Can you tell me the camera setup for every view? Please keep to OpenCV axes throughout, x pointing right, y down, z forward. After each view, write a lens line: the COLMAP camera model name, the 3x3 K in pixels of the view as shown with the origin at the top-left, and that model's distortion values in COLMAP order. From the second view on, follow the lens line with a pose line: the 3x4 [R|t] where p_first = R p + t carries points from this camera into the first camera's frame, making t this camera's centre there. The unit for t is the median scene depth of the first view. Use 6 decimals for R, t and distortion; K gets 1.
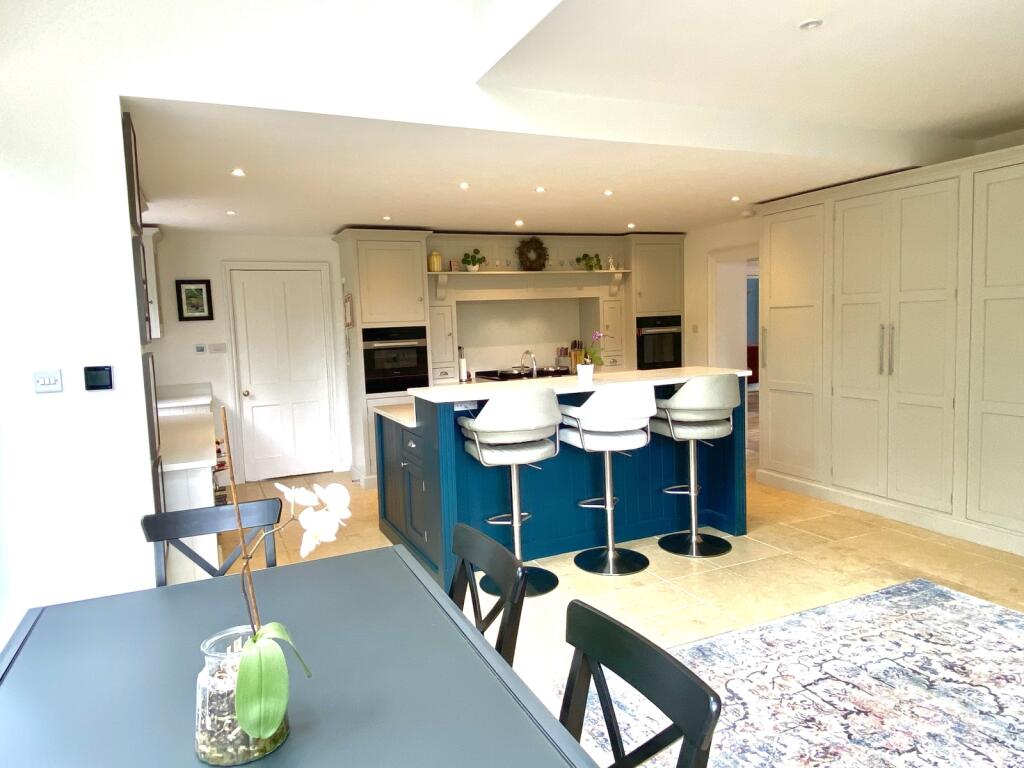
lens RADIAL K [[660.0, 0, 511.5], [0, 660.0, 382.0], [0, 0, 1]] dist [-0.004064, -0.000084]
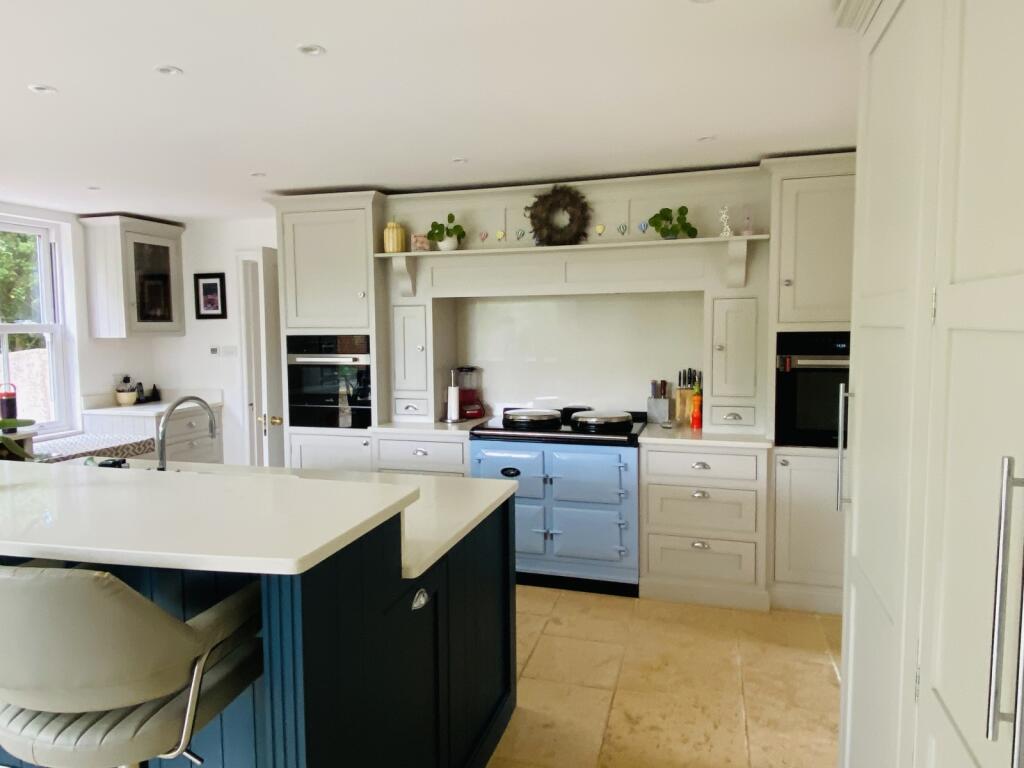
lens RADIAL K [[660.0, 0, 513.2], [0, 660.0, 379.1], [0, 0, 1]] dist [-0.004064, -0.000084]
pose [[0.753398, 0.084199, -0.652152, 0.414364], [-0.079409, 0.996160, 0.036877, -0.076070], [0.652752, 0.024003, 0.757191, 0.583242]]
